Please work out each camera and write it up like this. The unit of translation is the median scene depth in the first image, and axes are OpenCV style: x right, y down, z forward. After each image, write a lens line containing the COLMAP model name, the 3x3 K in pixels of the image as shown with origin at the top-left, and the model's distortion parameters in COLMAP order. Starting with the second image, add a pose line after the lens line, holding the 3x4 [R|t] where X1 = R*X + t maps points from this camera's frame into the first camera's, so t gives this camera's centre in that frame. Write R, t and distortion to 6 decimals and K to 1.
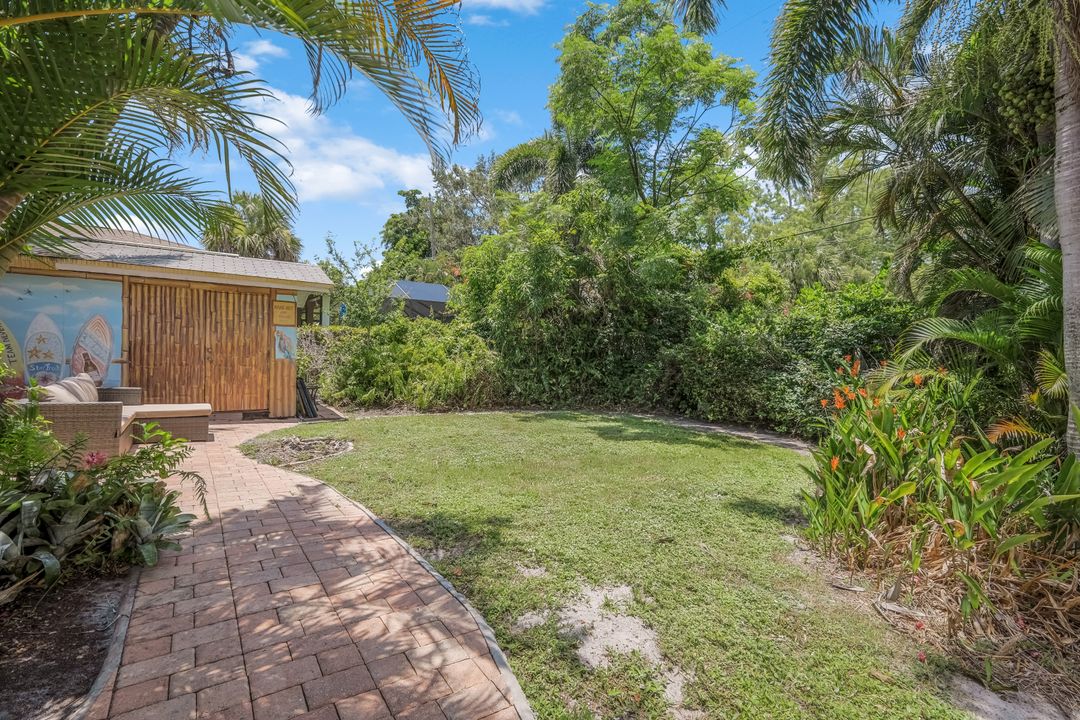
lens RADIAL K [[479.3, 0, 540.0], [0, 479.3, 360.0], [0, 0, 1]] dist [0.001681, 0.000172]
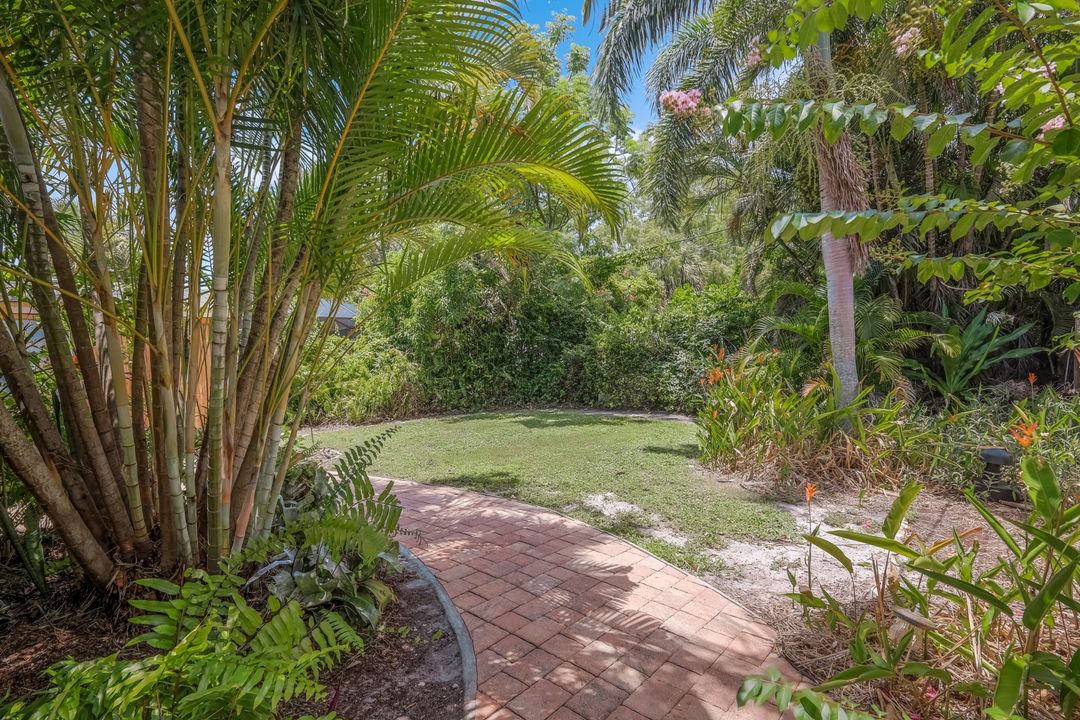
lens RADIAL K [[480.8, 0, 526.3], [0, 480.8, 388.1], [0, 0, 1]] dist [0.000584, 0.000067]
pose [[0.976858, -0.086122, 0.195784, -0.068947], [0.076936, 0.995569, 0.054067, -0.001536], [-0.199573, -0.037753, 0.979155, -0.099175]]
